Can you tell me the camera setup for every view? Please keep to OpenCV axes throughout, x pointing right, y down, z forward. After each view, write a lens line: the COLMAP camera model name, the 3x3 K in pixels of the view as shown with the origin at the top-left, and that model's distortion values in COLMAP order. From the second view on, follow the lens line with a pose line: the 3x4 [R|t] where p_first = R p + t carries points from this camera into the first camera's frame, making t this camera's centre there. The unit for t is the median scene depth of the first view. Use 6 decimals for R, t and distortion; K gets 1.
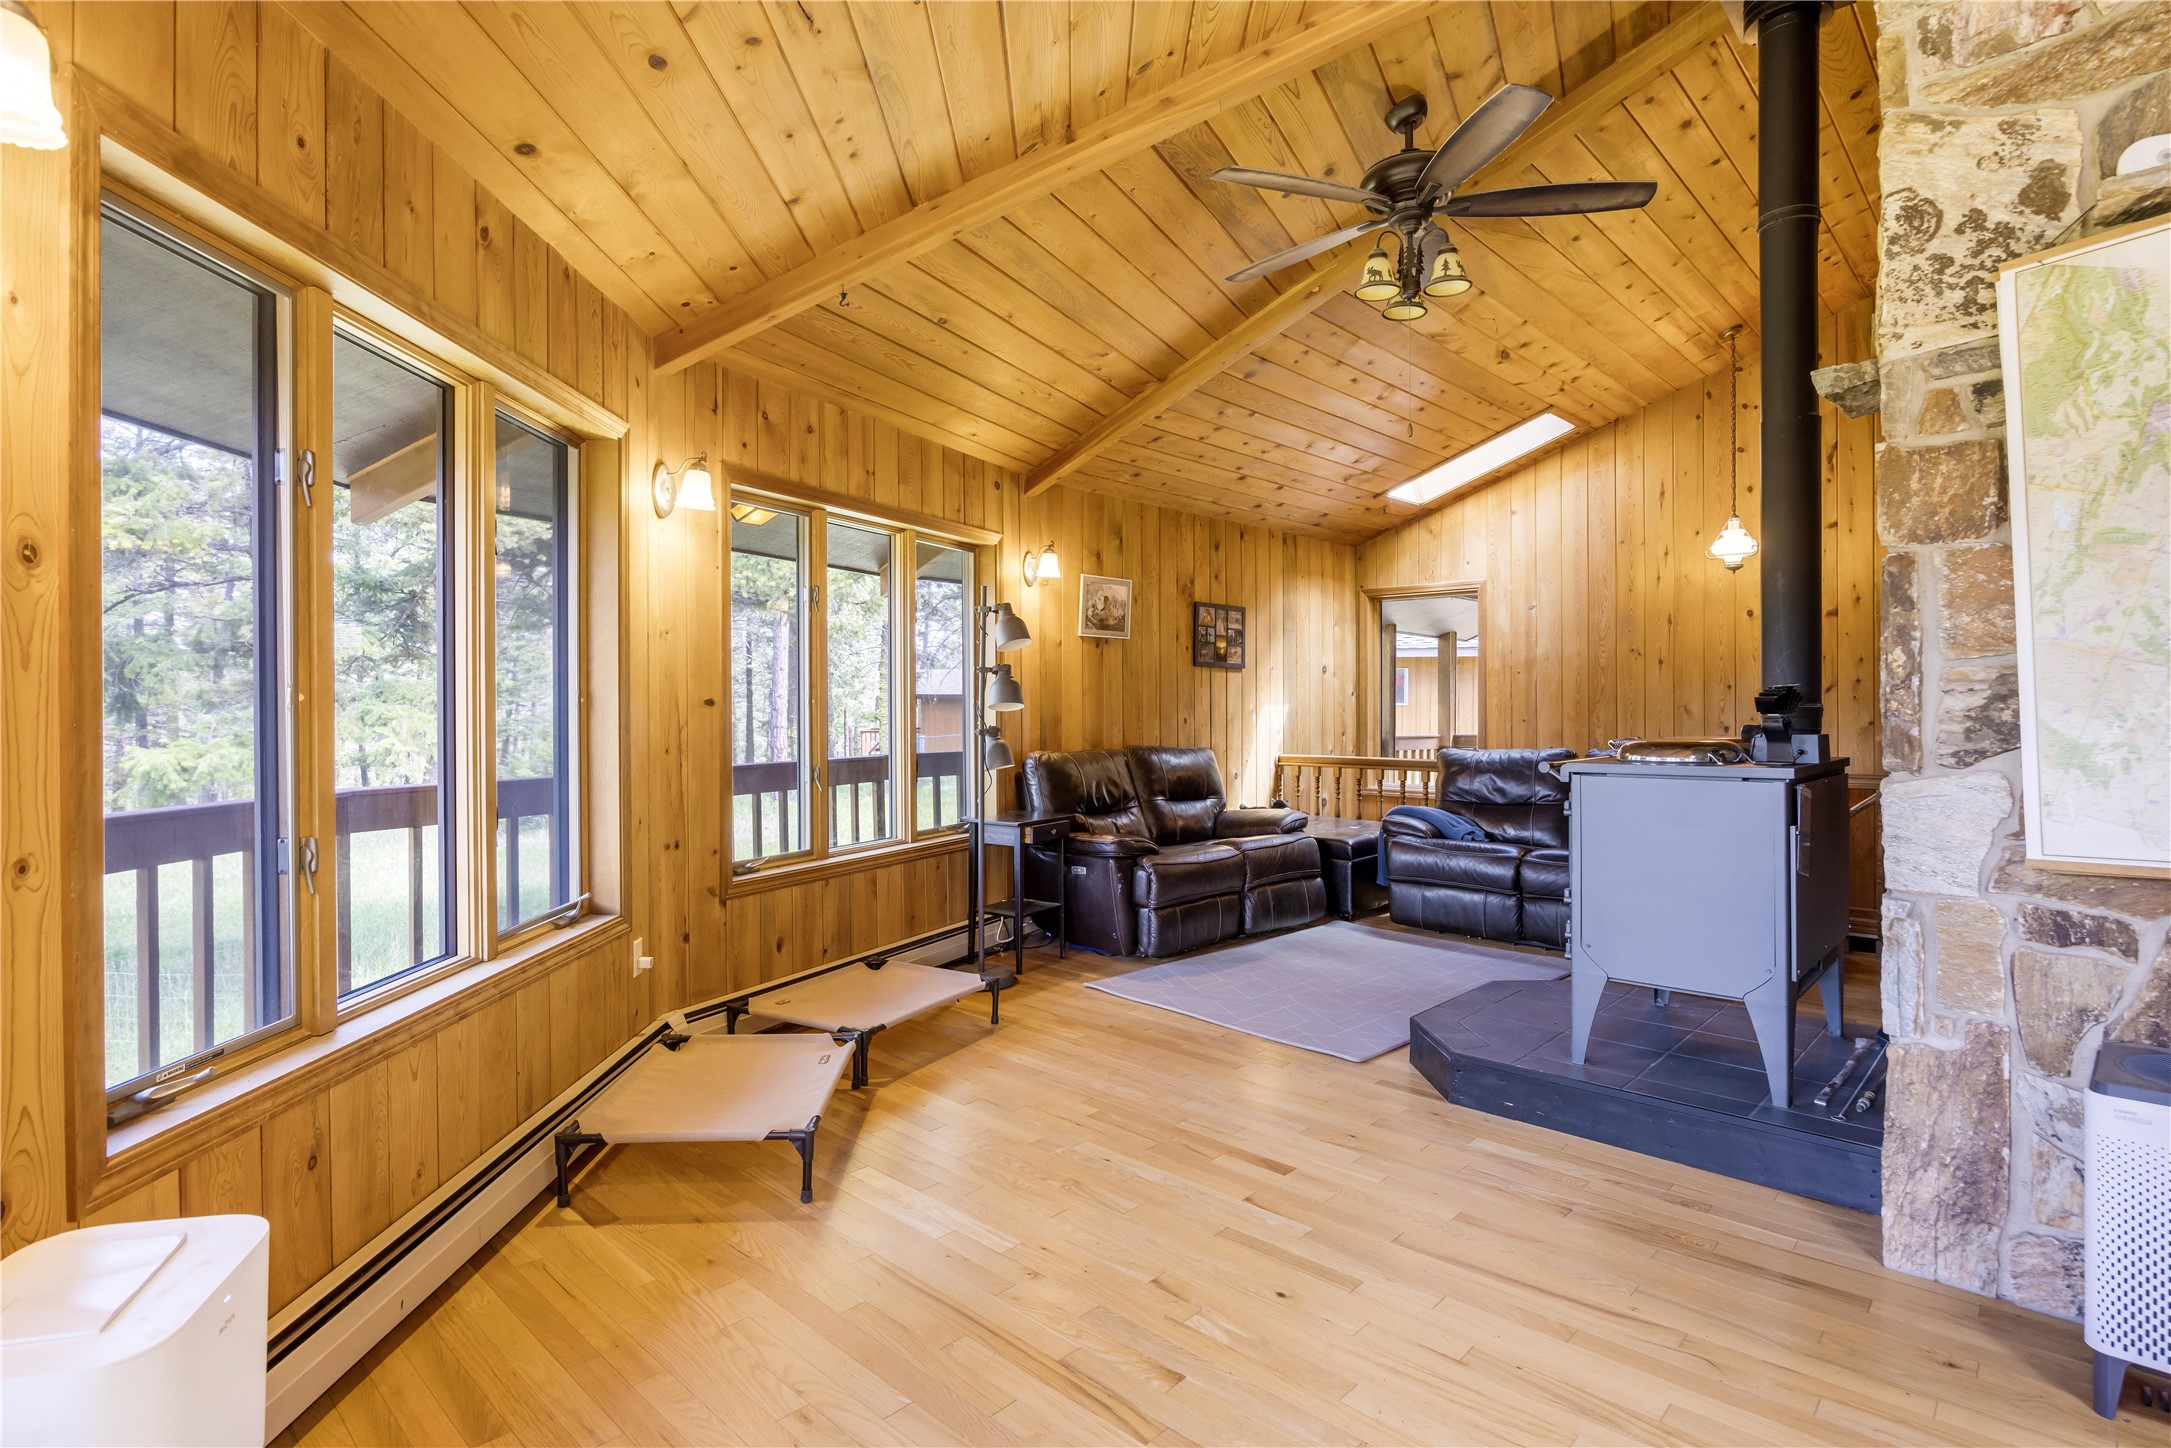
lens RADIAL K [[1078.9, 0, 1074.2], [0, 1078.9, 694.0], [0, 0, 1]] dist [-0.013714, 0.001111]
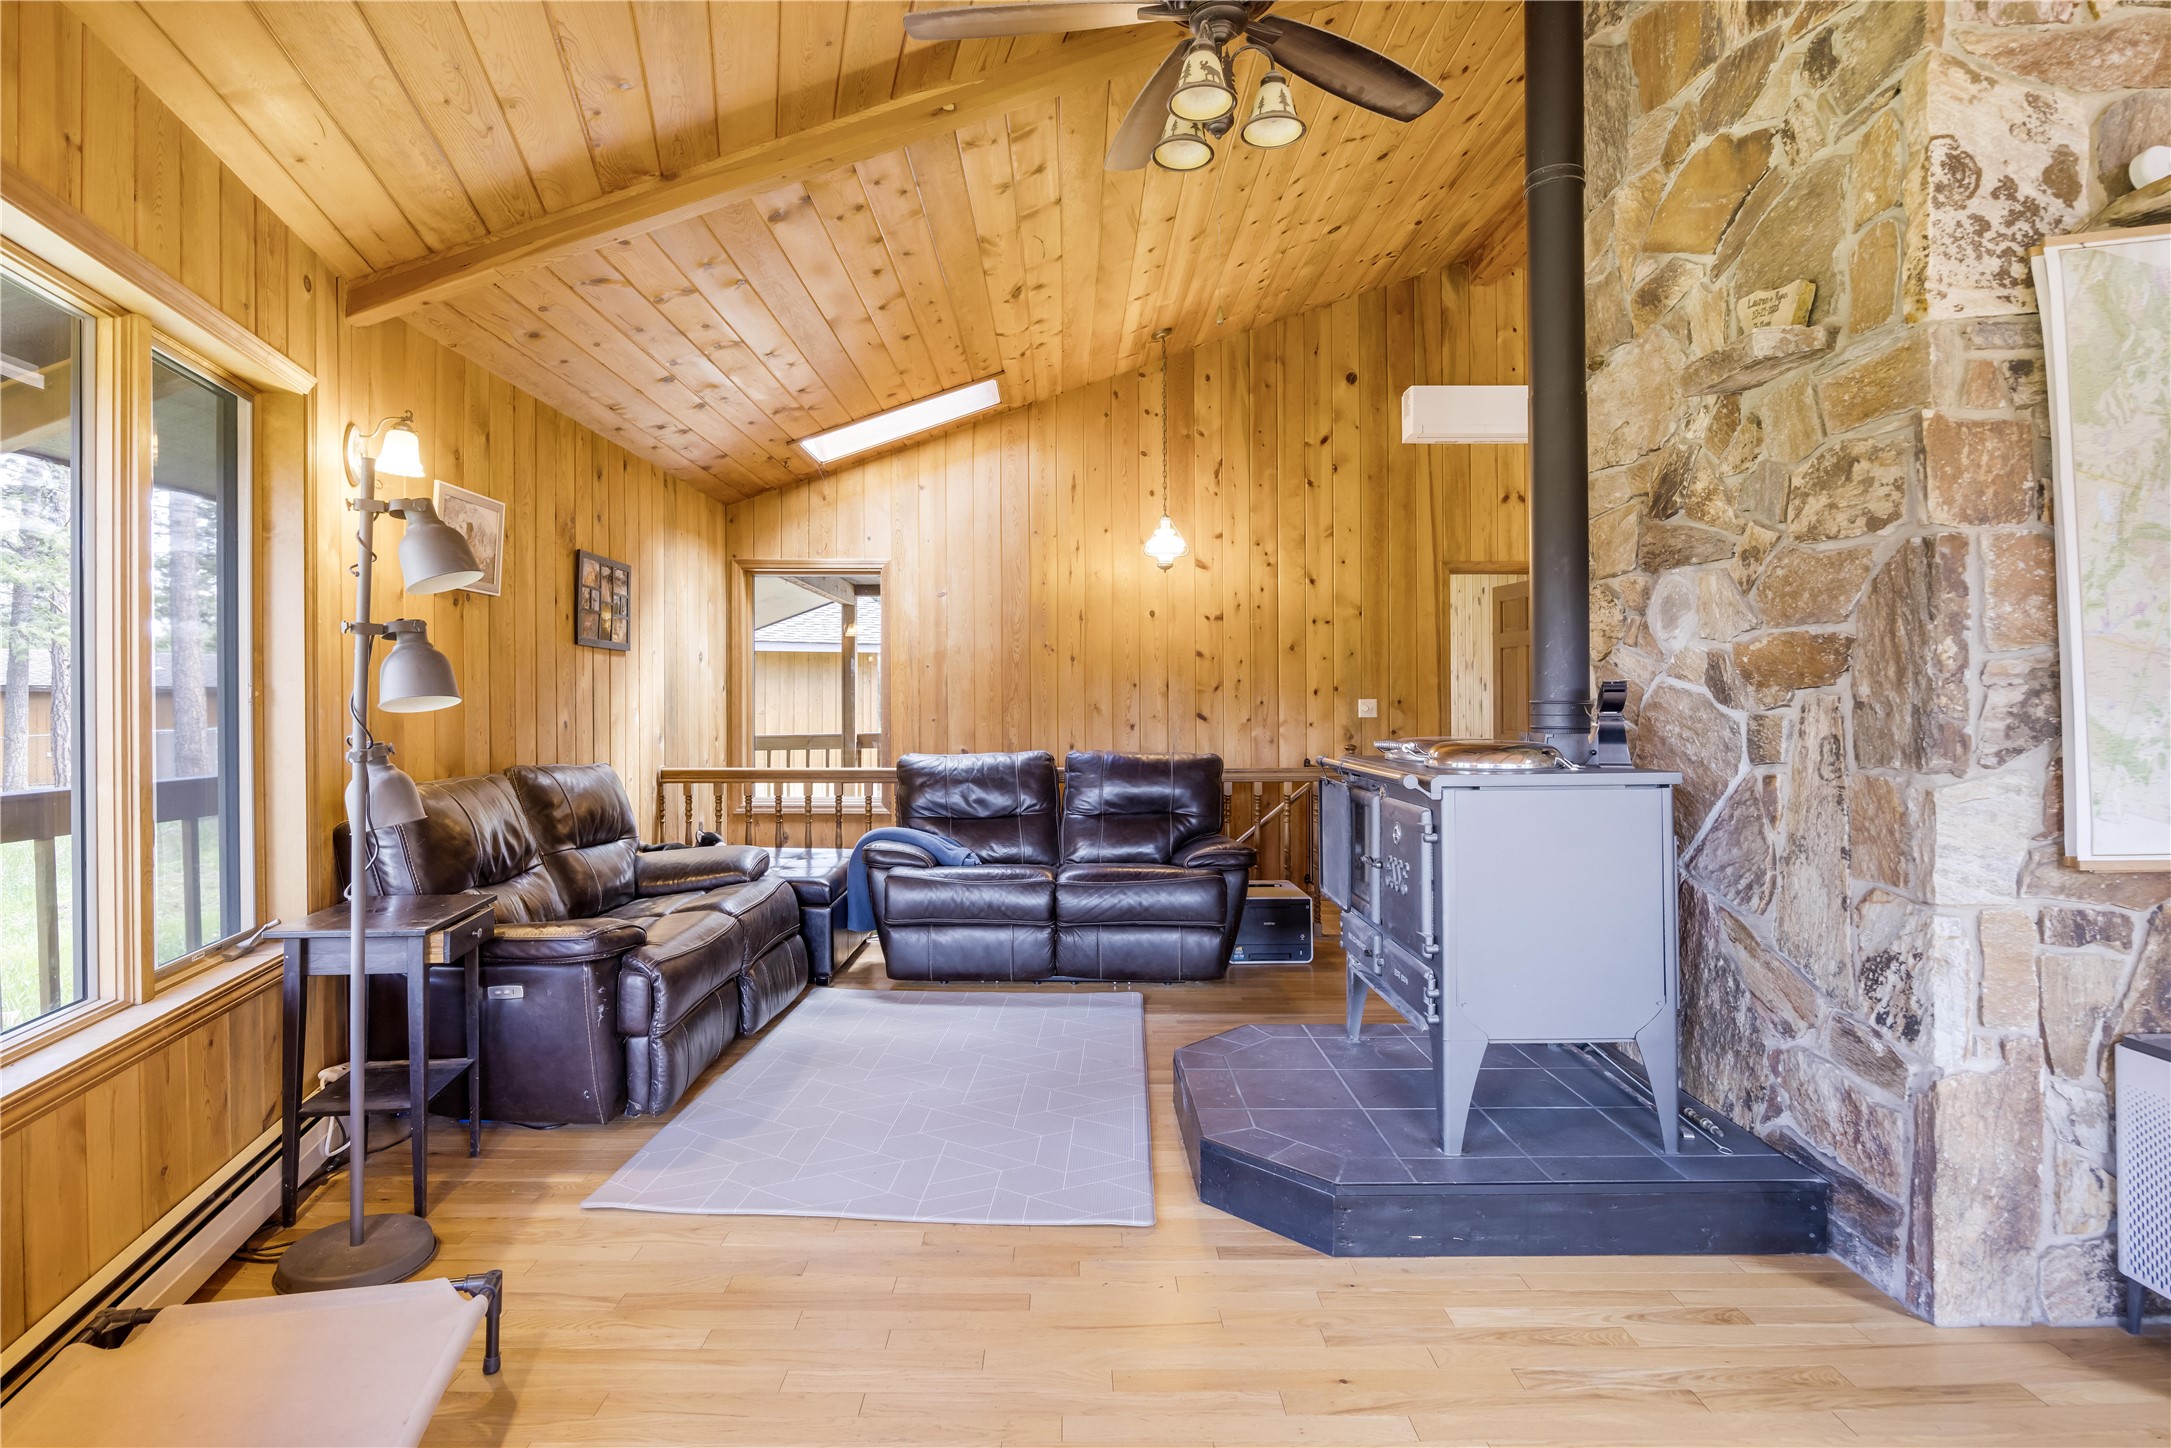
lens RADIAL K [[1078.9, 0, 1074.2], [0, 1078.9, 694.0], [0, 0, 1]] dist [-0.013714, 0.001111]
pose [[0.718822, 0.007066, 0.695158, -0.397759], [-0.007491, 0.999969, -0.002418, 0.012743], [-0.695153, -0.003470, 0.718853, 0.880723]]
